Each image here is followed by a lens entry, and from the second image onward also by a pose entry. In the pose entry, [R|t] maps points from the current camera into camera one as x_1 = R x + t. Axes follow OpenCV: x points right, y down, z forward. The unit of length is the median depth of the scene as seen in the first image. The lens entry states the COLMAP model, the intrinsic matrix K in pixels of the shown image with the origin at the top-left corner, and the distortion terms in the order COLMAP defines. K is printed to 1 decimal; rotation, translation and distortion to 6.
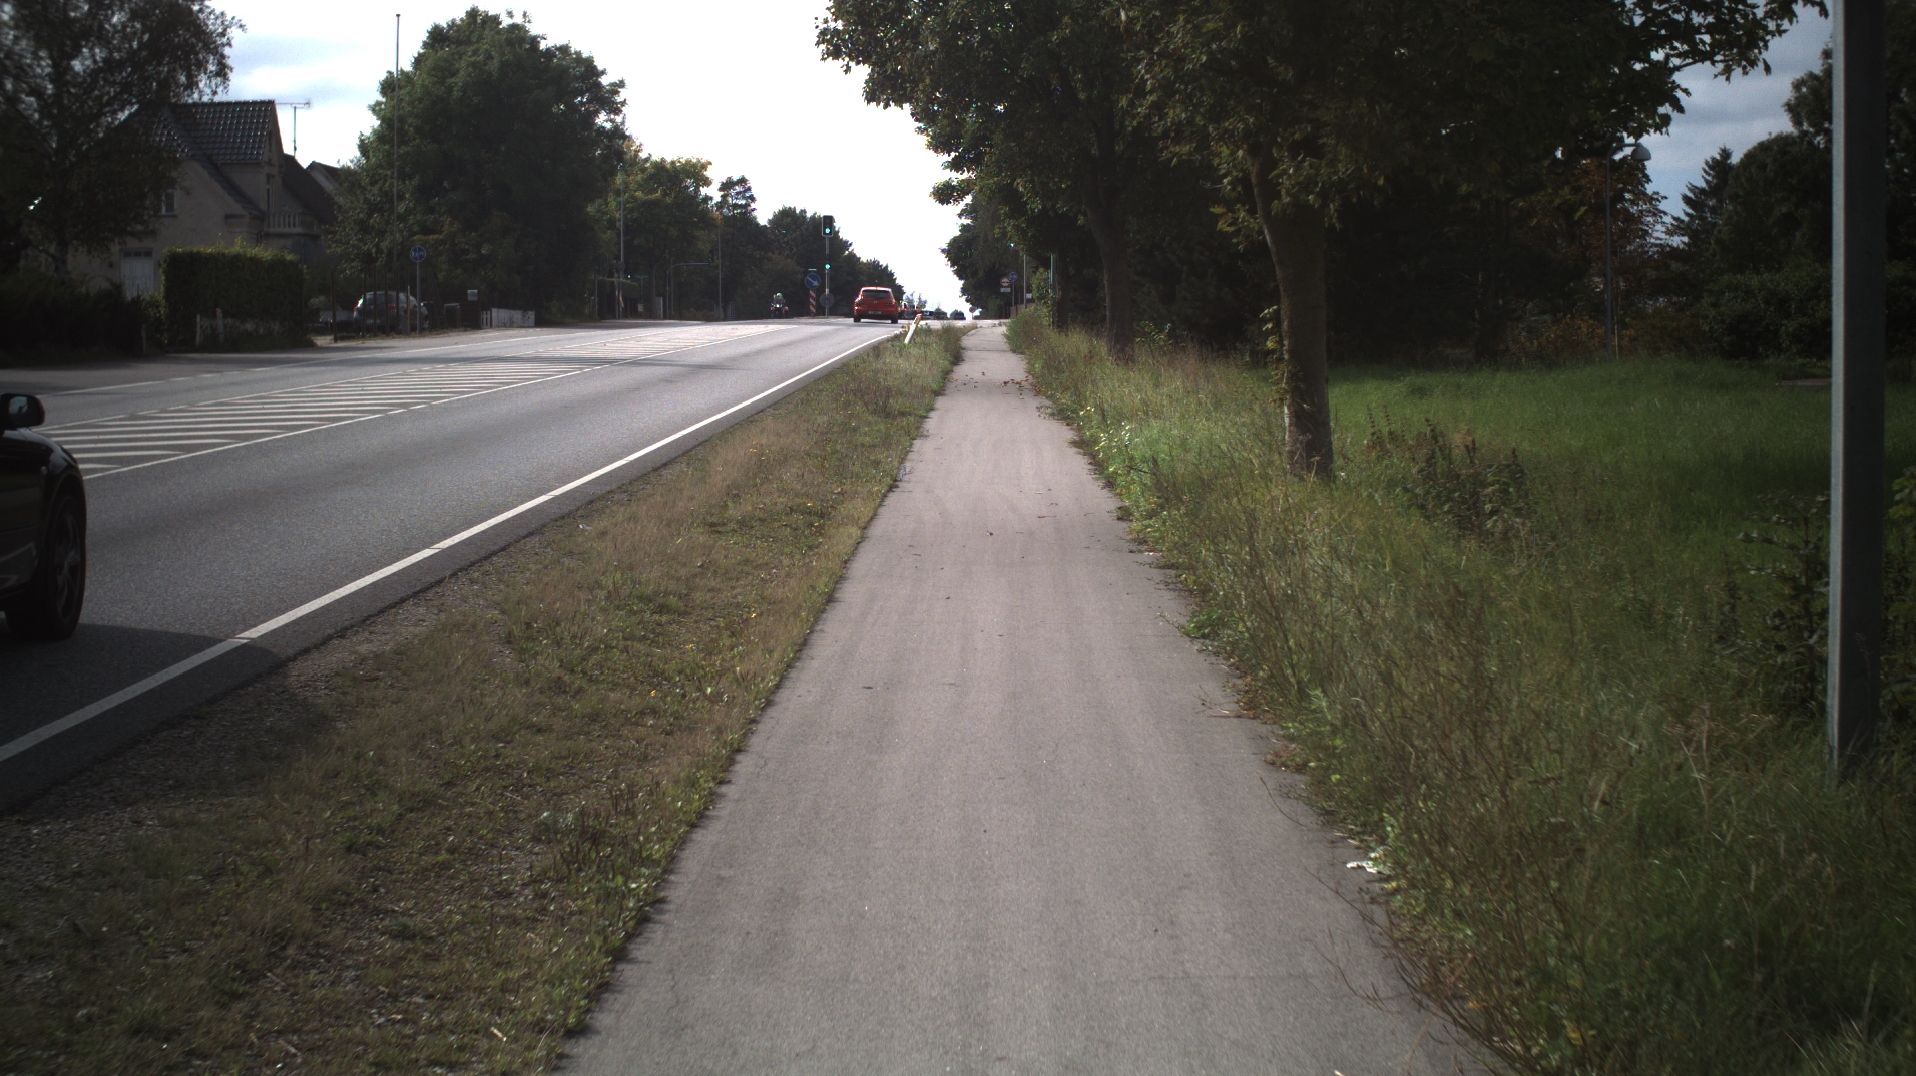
lens RADIAL K [[3336.7, 0, 958.0], [0, 3336.7, 538.0], [0, 0, 1]] dist [-0.250305, 0.122445]
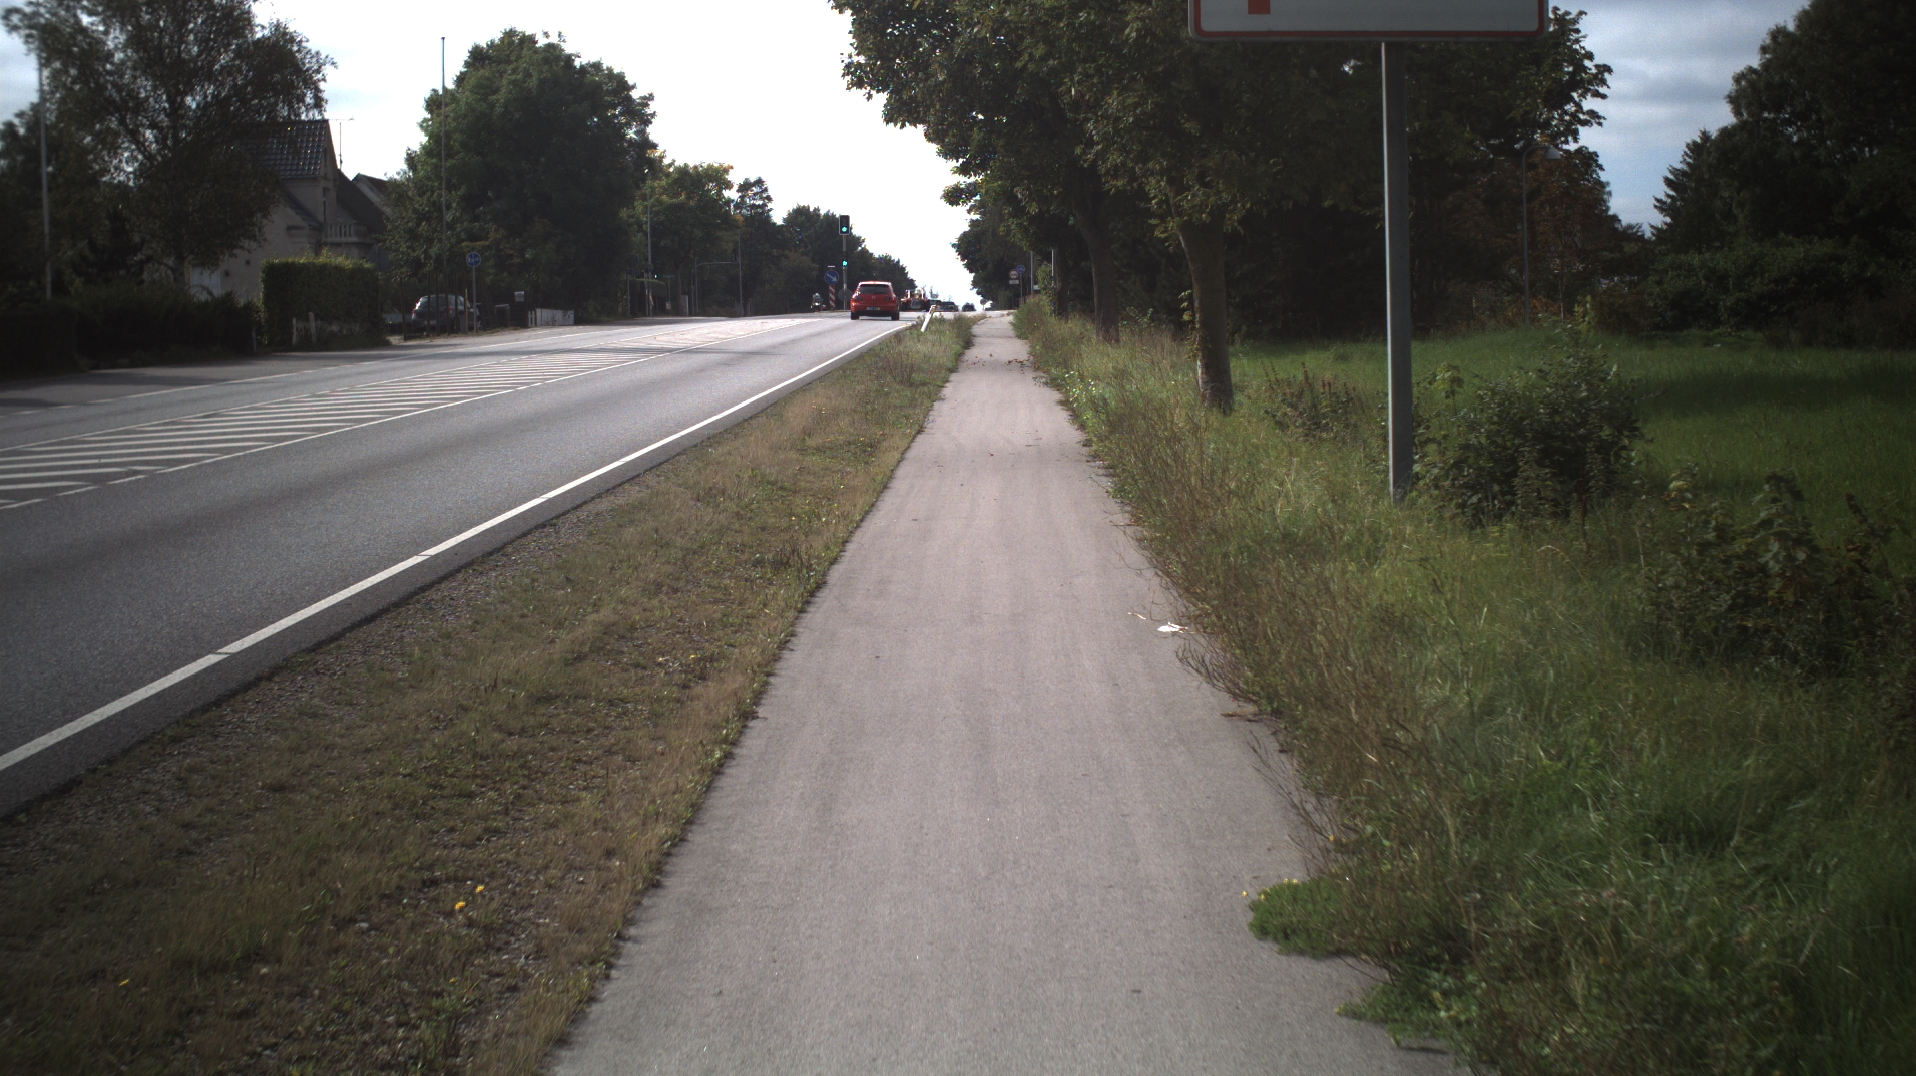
lens RADIAL K [[3336.7, 0, 958.0], [0, 3336.7, 538.0], [0, 0, 1]] dist [-0.250305, 0.122445]
pose [[0.999796, -0.019601, -0.004824, 0.000374], [0.019612, 0.999805, 0.002087, 0.007194], [0.004782, -0.002181, 0.999986, -0.097672]]
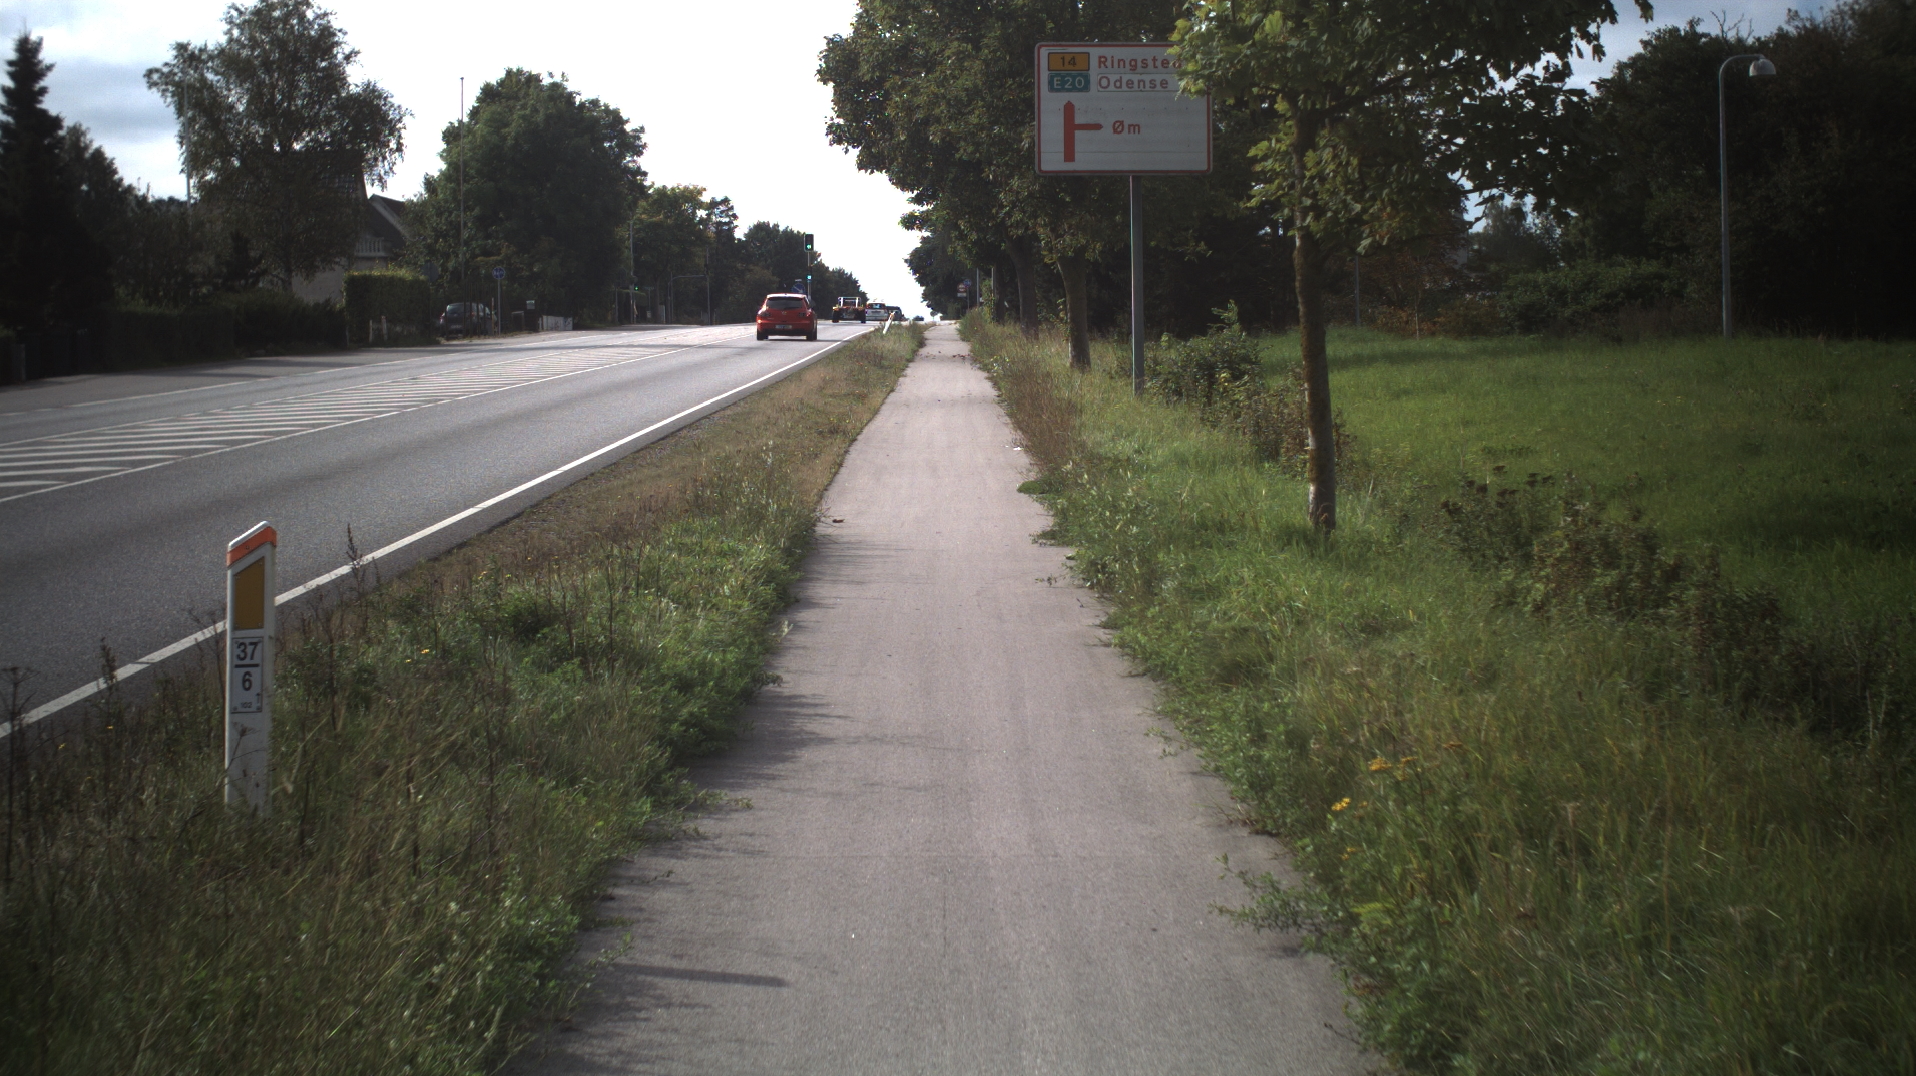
lens RADIAL K [[3336.7, 0, 958.0], [0, 3336.7, 538.0], [0, 0, 1]] dist [-0.250305, 0.122445]
pose [[0.999825, -0.015429, 0.010612, -0.000682], [0.015447, 0.999879, -0.001587, 0.022202], [-0.010586, 0.001751, 0.999942, -0.293713]]
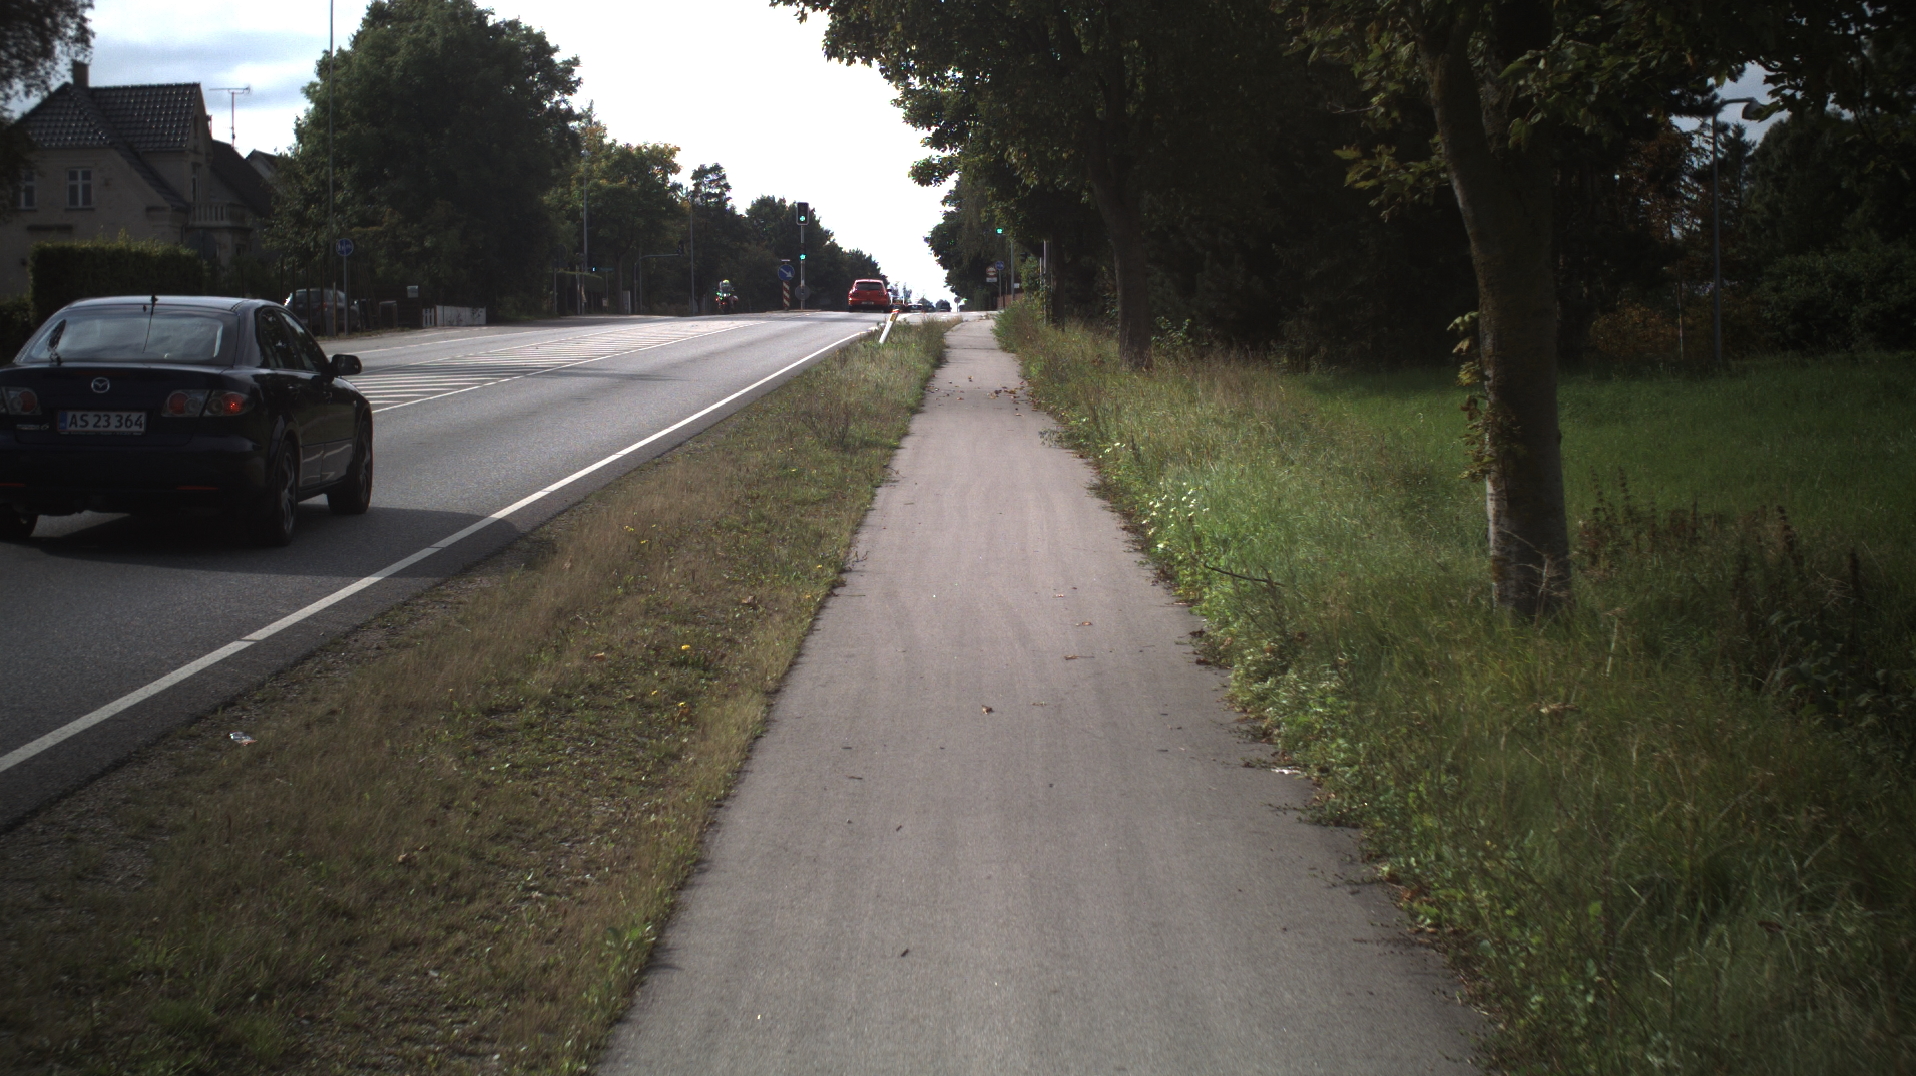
lens RADIAL K [[3336.7, 0, 958.0], [0, 3336.7, 538.0], [0, 0, 1]] dist [-0.250305, 0.122445]
pose [[0.999944, -0.009922, 0.003696, 0.000625], [0.009910, 0.999946, 0.003172, -0.007621], [-0.003728, -0.003135, 0.999988, 0.097613]]
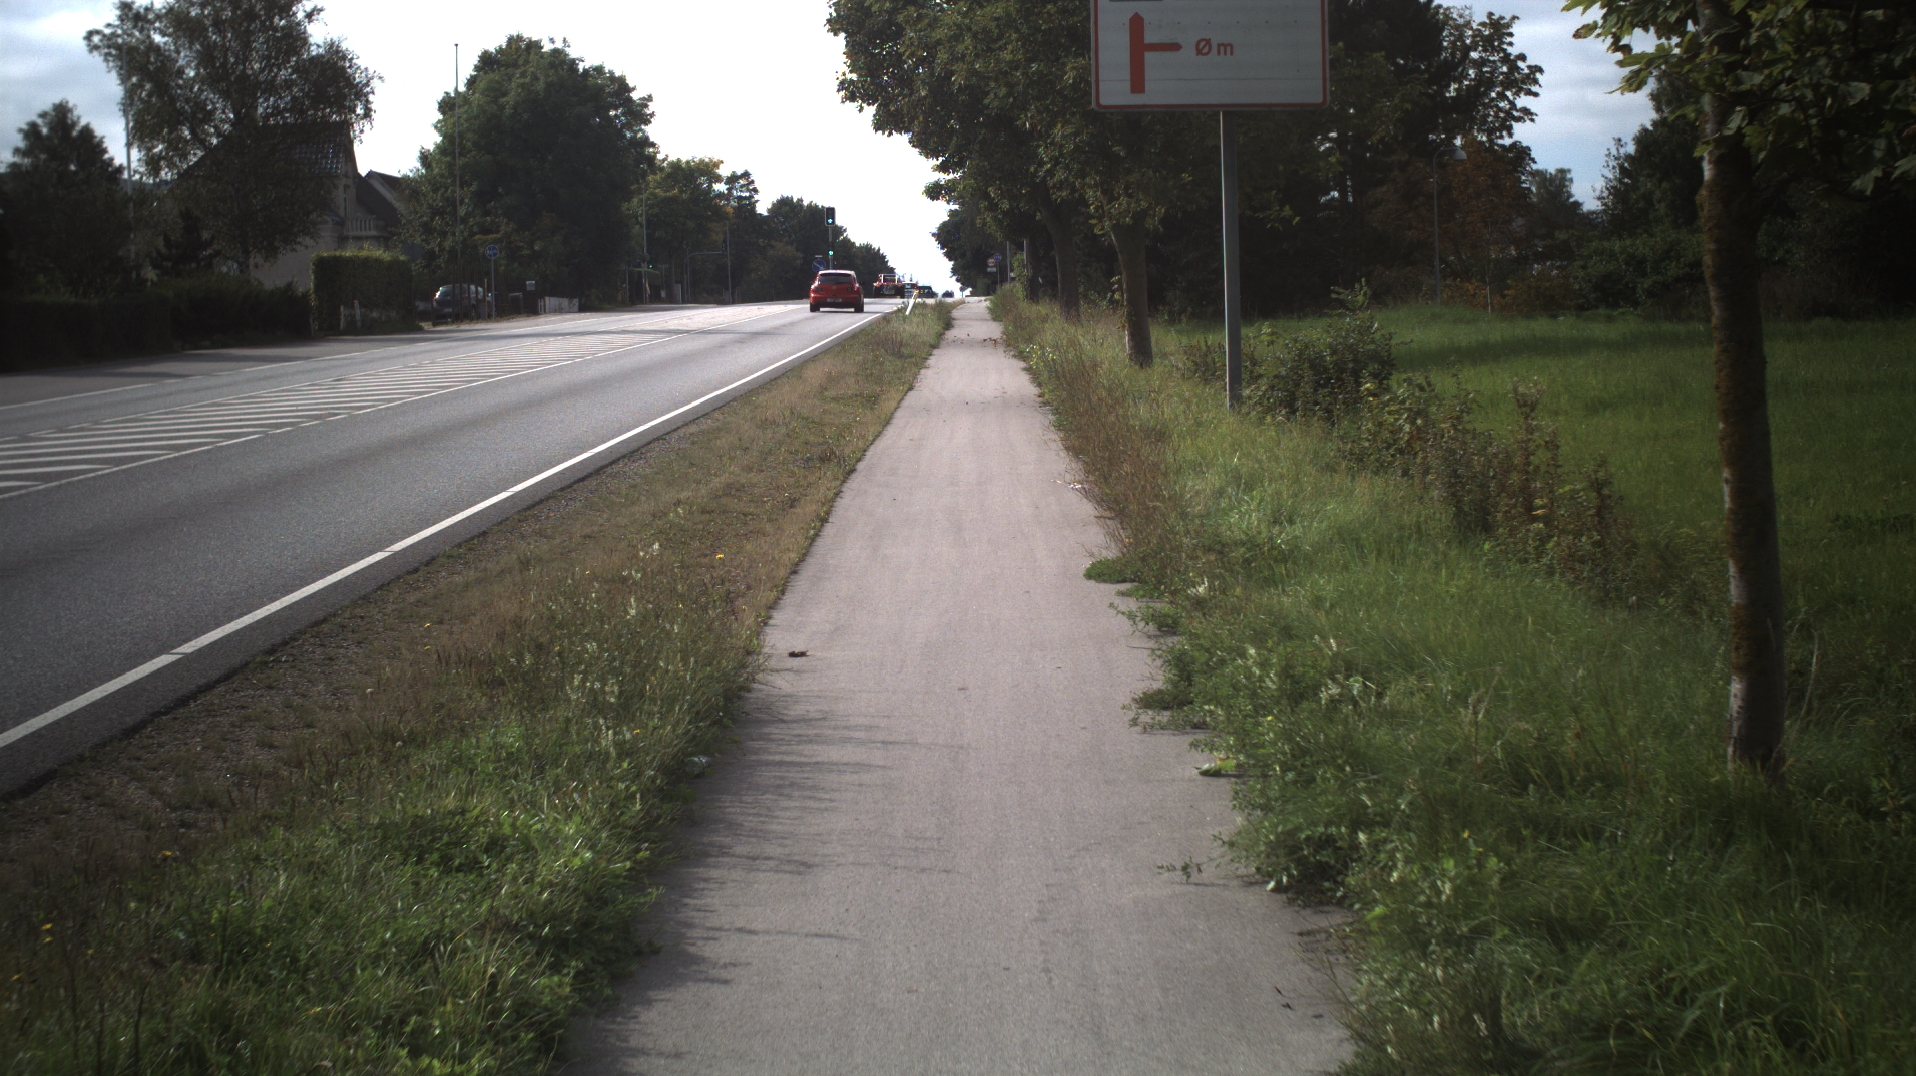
lens RADIAL K [[3336.7, 0, 958.0], [0, 3336.7, 538.0], [0, 0, 1]] dist [-0.250305, 0.122445]
pose [[0.999682, -0.025183, 0.000844, 0.000307], [0.025178, 0.999666, 0.005892, 0.014424], [-0.000992, -0.005869, 0.999982, -0.195708]]
